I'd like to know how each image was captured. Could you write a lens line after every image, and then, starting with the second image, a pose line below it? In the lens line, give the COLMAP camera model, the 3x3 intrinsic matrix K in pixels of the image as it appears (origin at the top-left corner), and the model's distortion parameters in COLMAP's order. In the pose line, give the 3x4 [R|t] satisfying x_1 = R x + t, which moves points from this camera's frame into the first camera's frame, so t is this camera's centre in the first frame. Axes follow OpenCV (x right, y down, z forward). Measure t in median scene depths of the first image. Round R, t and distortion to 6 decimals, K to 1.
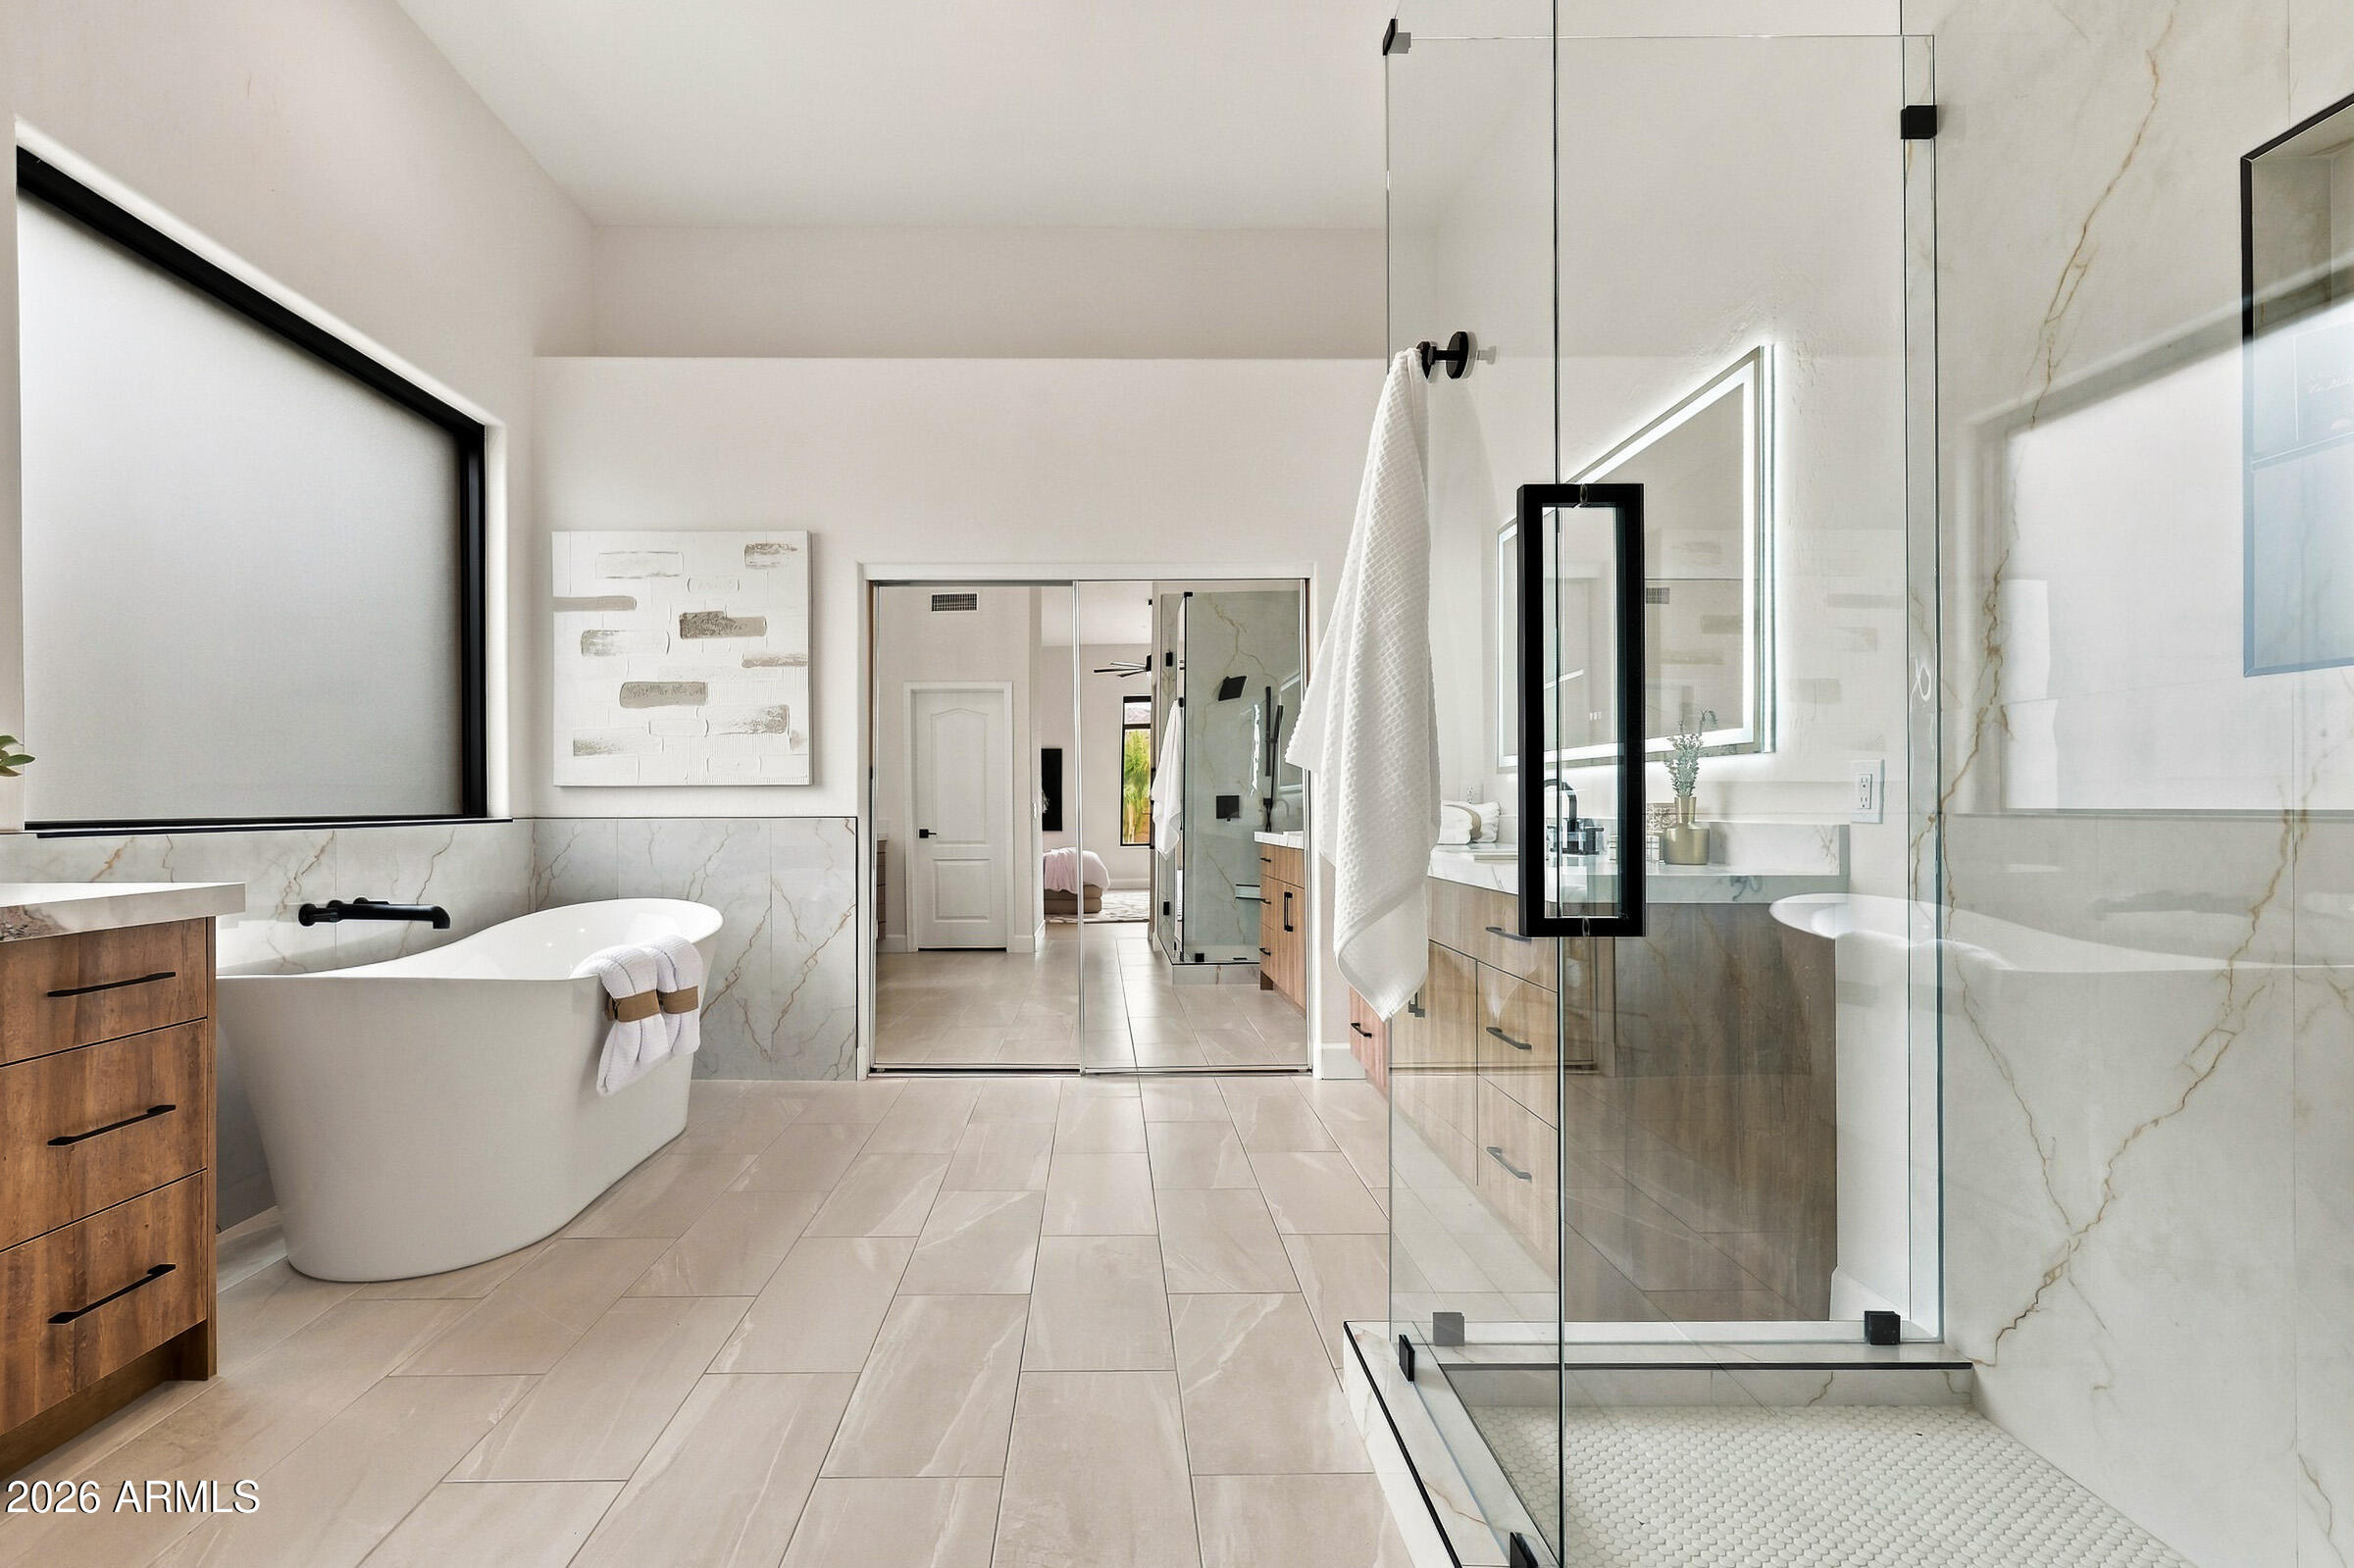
lens RADIAL K [[984.1, 0, 1169.7], [0, 984.1, 791.3], [0, 0, 1]] dist [0.000769, 0.000129]
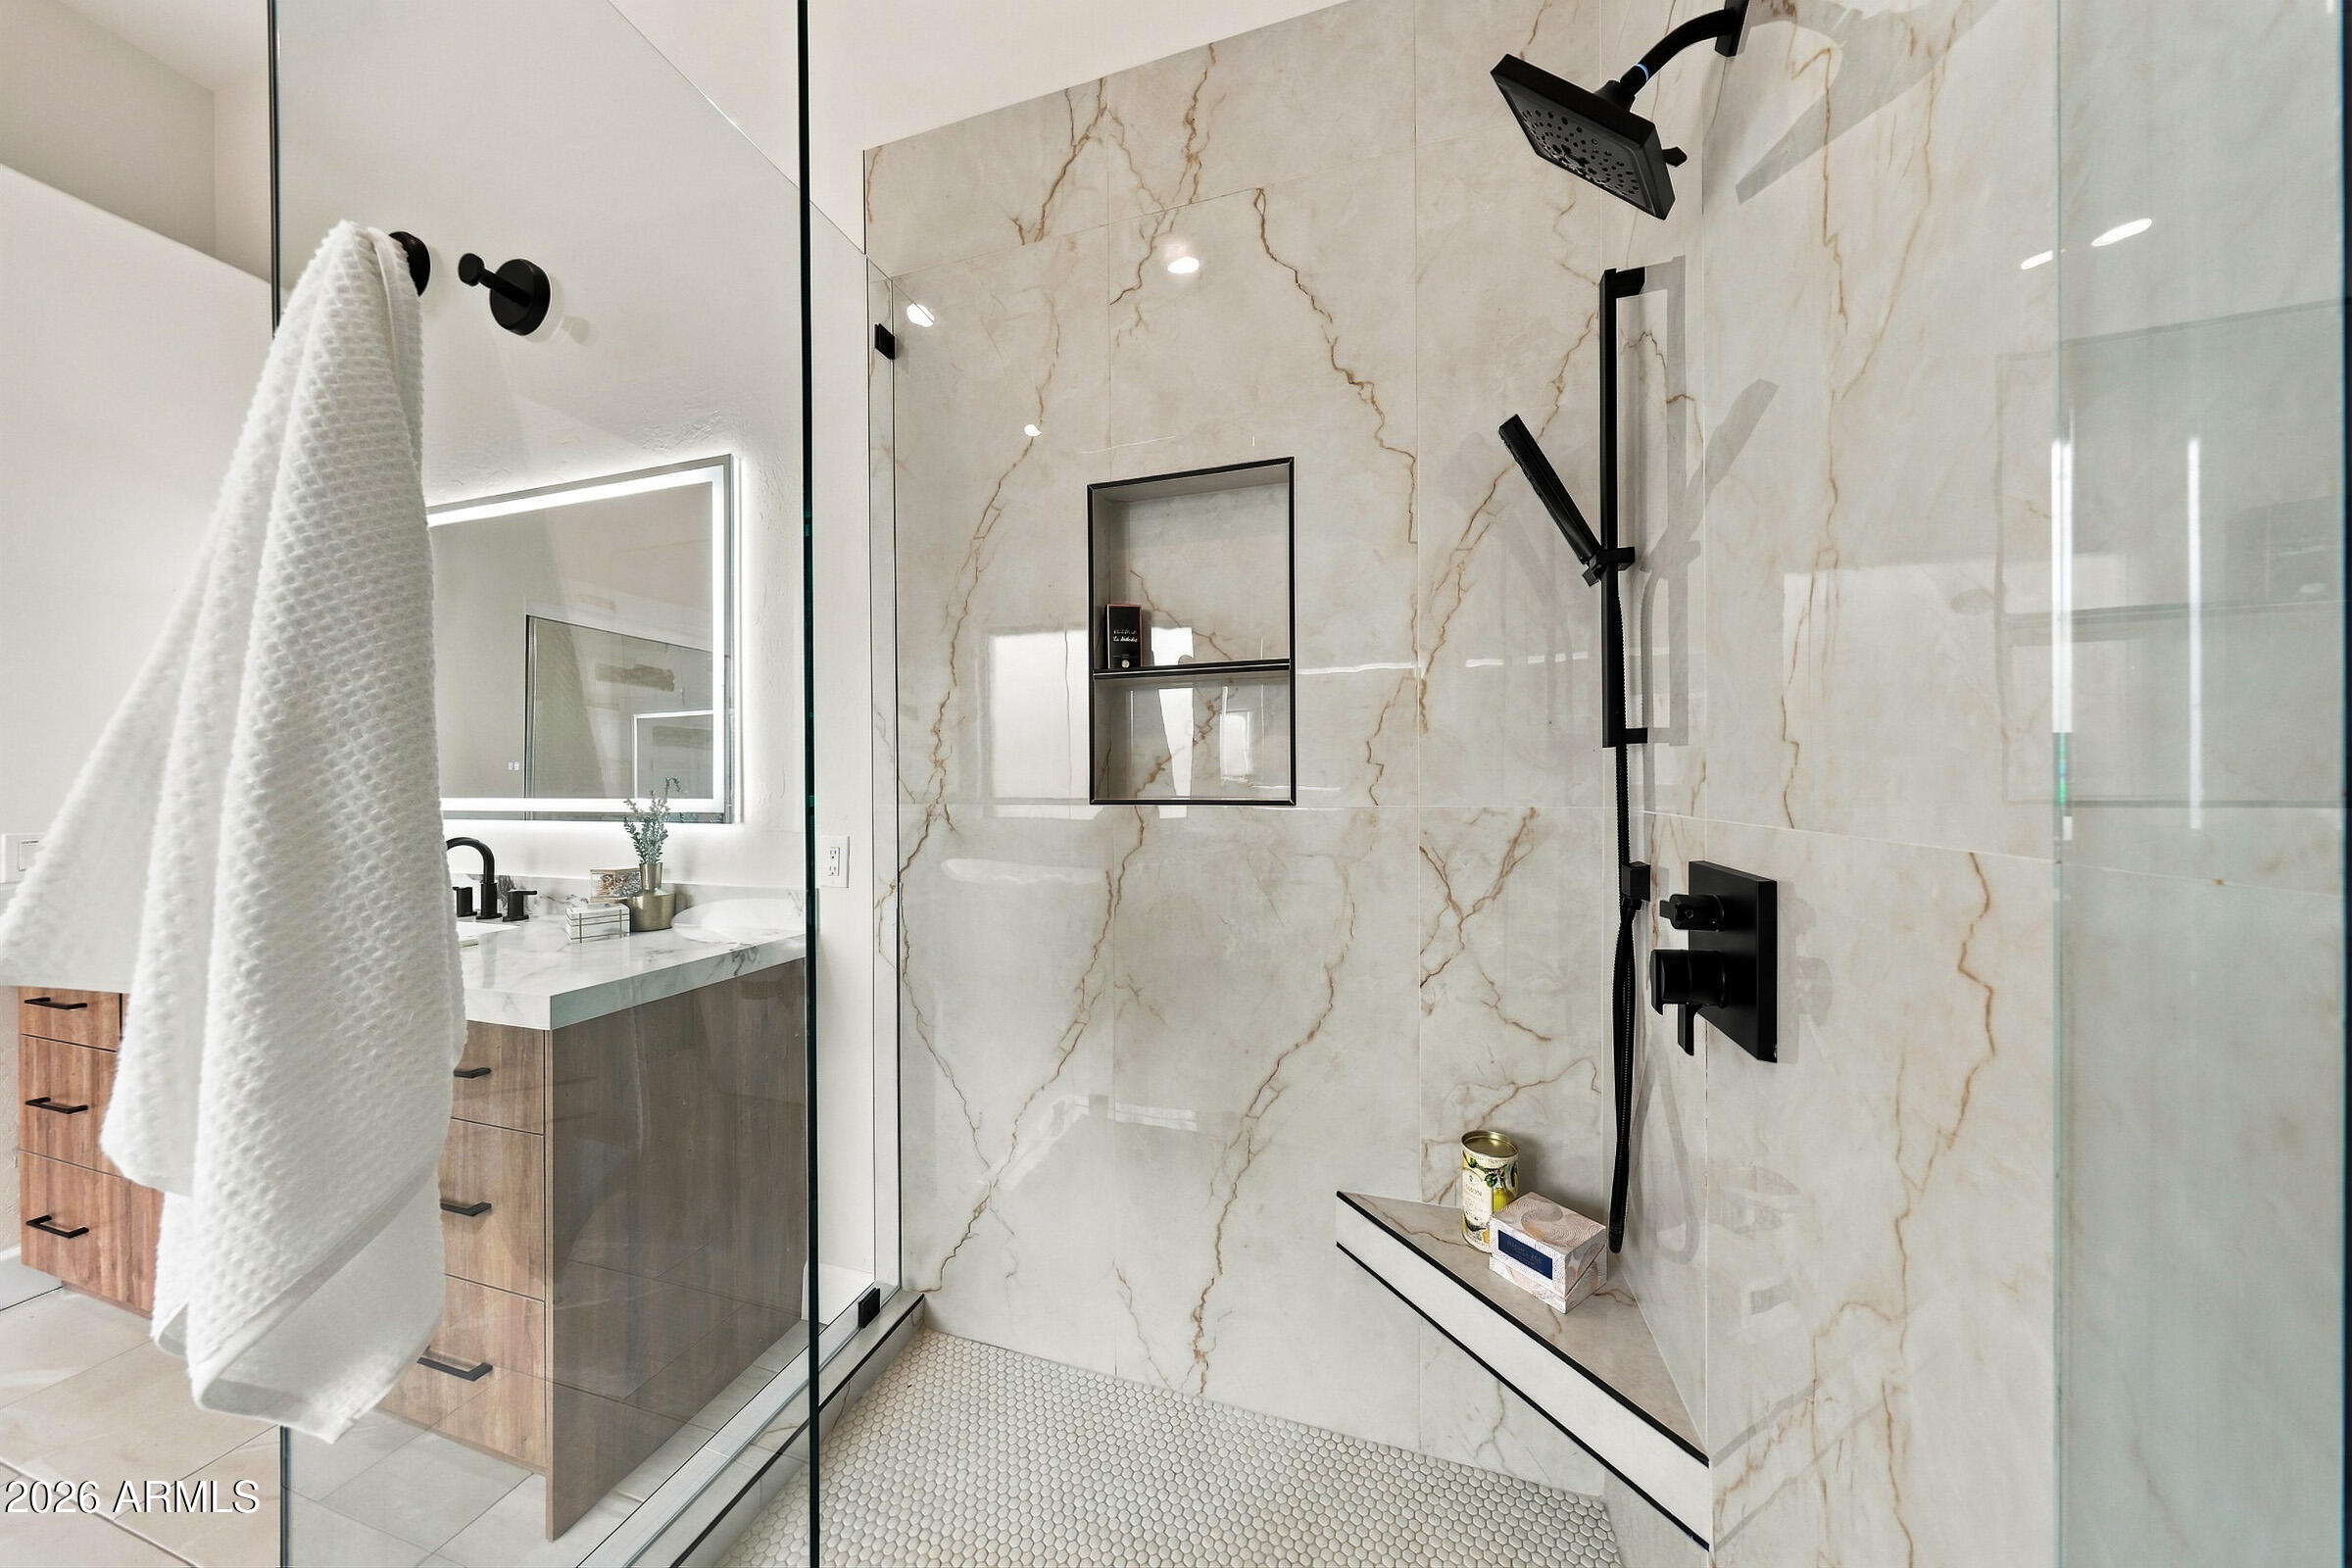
lens RADIAL K [[727.2, 0, 1170.1], [0, 727.2, 797.6], [0, 0, 1]] dist [-0.000225, -0.000014]
pose [[0.347859, 0.001230, 0.937546, 0.003973], [-0.005208, 0.999986, 0.000620, -0.082059], [-0.937533, -0.005098, 0.347860, 0.291460]]
